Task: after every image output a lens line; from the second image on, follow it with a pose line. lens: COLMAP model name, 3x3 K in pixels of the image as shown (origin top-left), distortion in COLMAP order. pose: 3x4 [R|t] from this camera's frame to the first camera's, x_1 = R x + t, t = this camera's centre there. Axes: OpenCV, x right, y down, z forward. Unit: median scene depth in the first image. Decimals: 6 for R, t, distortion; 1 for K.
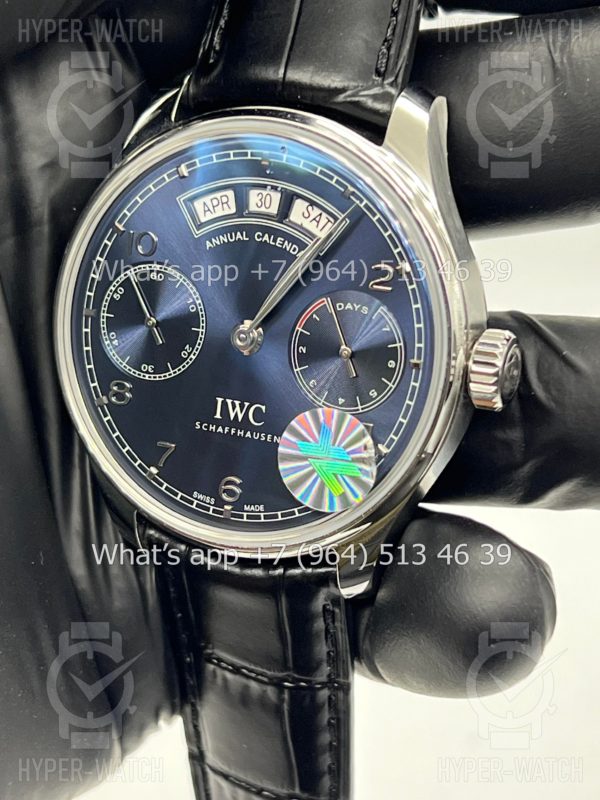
lens RADIAL K [[1905.7, 0, 298.0], [0, 1905.7, 393.6], [0, 0, 1]] dist [0.302653, 0.000000]
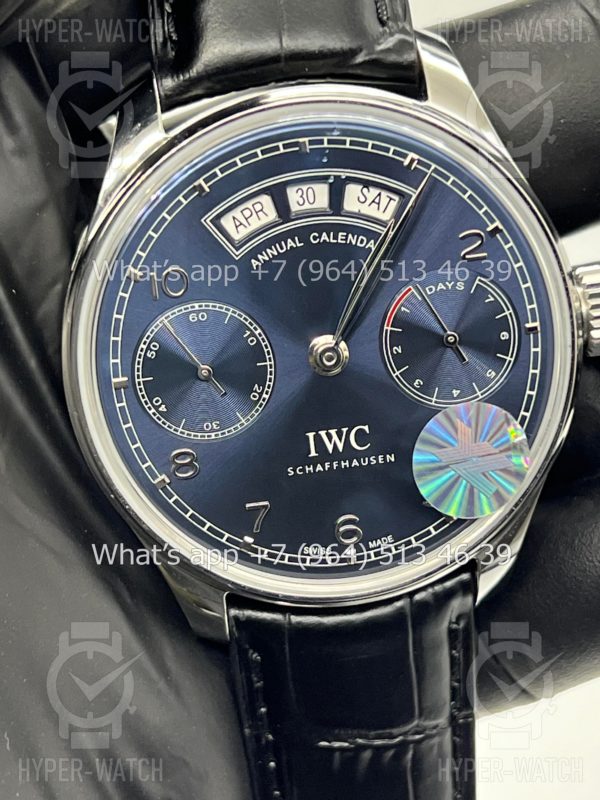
lens RADIAL K [[1905.7, 0, 302.5], [0, 1905.7, 402.2], [0, 0, 1]] dist [0.302653, 0.000000]
pose [[0.851871, -0.286257, 0.438602, -0.418393], [0.278455, 0.956801, 0.083636, -0.084048], [-0.443597, 0.050884, 0.894781, 0.235525]]
